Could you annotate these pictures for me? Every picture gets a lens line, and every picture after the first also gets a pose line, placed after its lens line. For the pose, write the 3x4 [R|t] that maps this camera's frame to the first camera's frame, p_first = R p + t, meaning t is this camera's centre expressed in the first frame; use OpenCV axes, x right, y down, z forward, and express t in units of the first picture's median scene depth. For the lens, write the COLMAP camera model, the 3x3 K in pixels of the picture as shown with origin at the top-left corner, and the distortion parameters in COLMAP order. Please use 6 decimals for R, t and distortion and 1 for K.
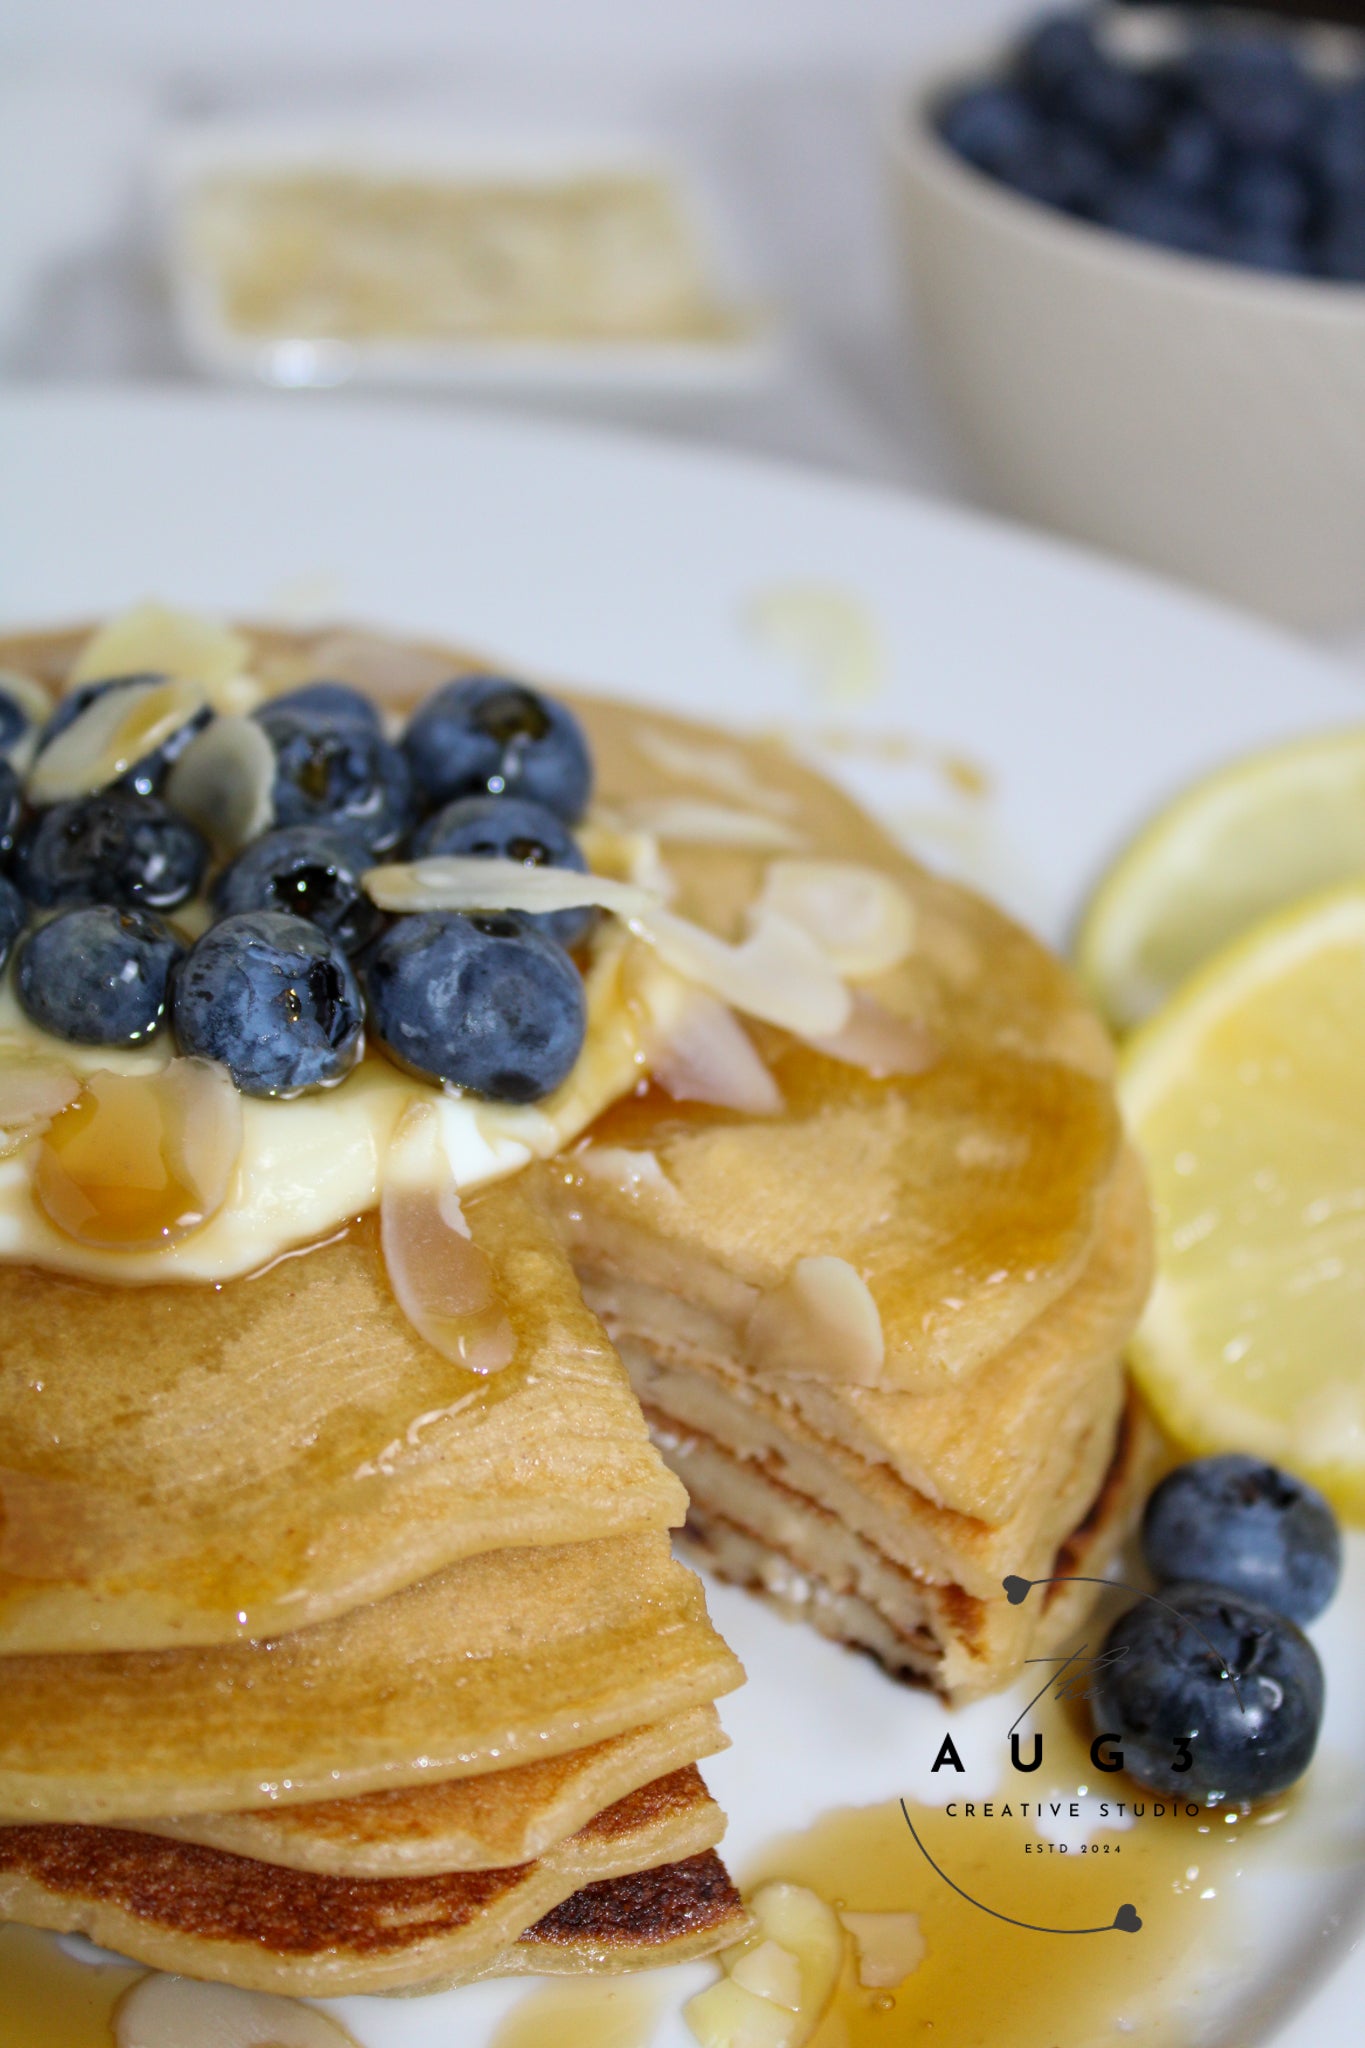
lens RADIAL K [[2987.2, 0, 659.6], [0, 2987.2, 1043.7], [0, 0, 1]] dist [-0.019877, 0.000000]
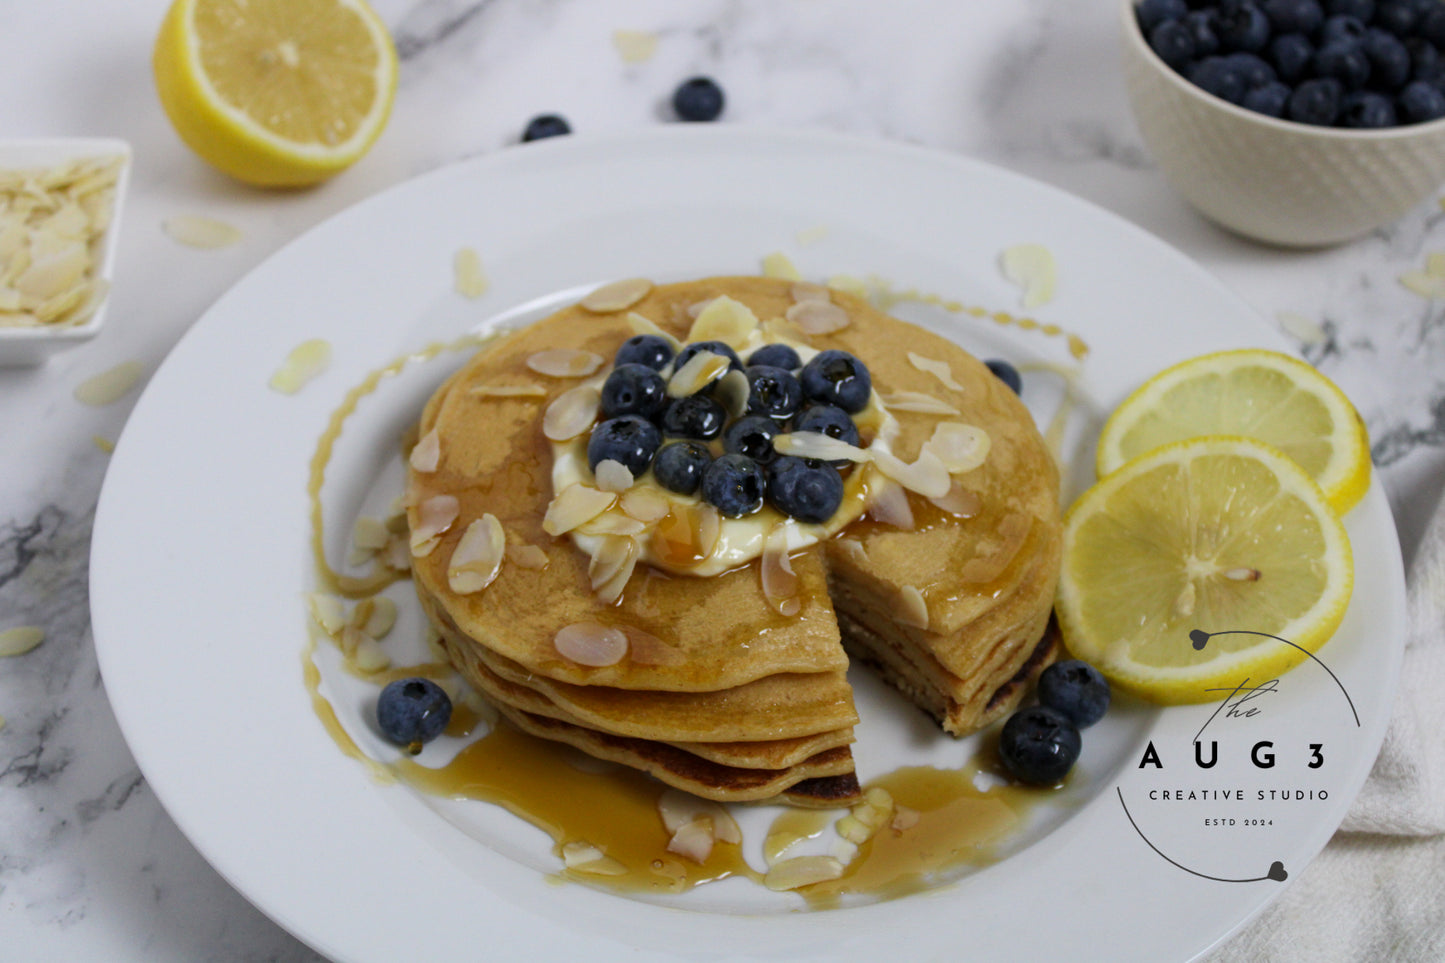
lens RADIAL K [[2424.3, 0, 752.8], [0, 2424.3, 451.5], [0, 0, 1]] dist [-0.008286, 0.000000]
pose [[0.972934, 0.105410, -0.205642, 0.399256], [-0.076815, 0.986823, 0.142409, -0.407350], [0.217943, -0.122758, 0.968210, -1.407831]]
